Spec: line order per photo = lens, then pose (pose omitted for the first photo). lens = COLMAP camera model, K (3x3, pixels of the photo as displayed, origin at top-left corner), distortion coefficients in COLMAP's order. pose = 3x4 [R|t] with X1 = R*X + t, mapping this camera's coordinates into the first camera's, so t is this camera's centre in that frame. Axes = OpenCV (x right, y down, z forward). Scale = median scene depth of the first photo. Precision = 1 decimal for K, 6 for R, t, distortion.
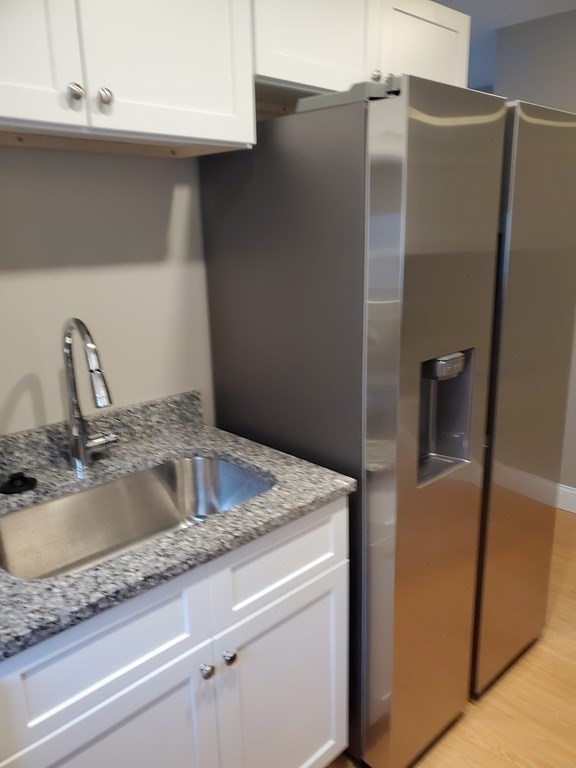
lens RADIAL K [[601.9, 0, 288.5], [0, 601.9, 382.9], [0, 0, 1]] dist [0.028579, -0.031263]
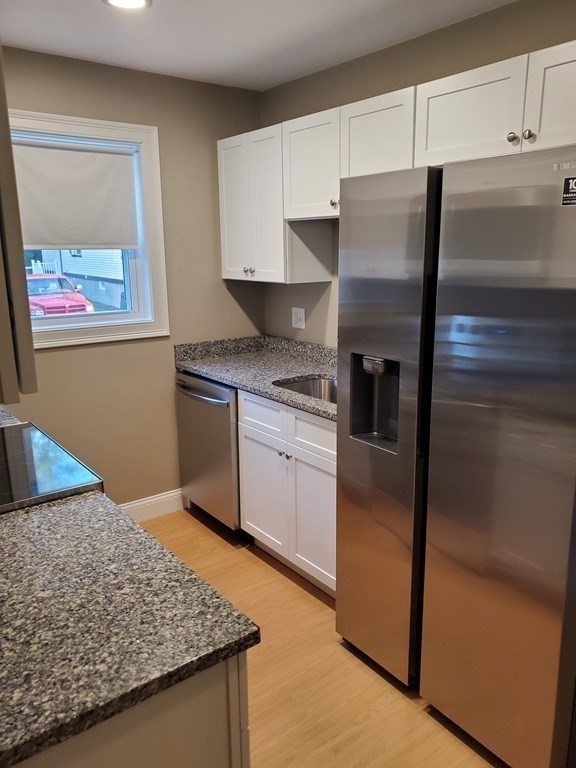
lens RADIAL K [[601.9, 0, 291.6], [0, 601.9, 383.1], [0, 0, 1]] dist [0.028579, -0.031263]
pose [[-0.129475, 0.236007, -0.963087, 1.668104], [-0.244863, 0.933573, 0.261694, -0.313360], [0.960874, 0.269707, -0.063085, 0.929420]]
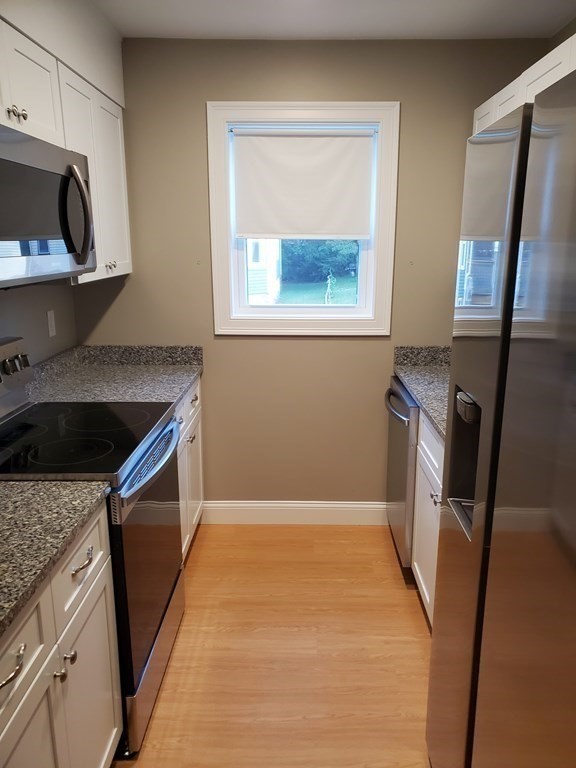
lens RADIAL K [[601.9, 0, 288.6], [0, 601.9, 387.4], [0, 0, 1]] dist [0.028579, -0.031263]
pose [[-0.711659, 0.181416, -0.678697, 1.152826], [-0.172960, 0.891101, 0.419552, -0.424992], [0.680901, 0.415966, -0.602782, 1.398403]]
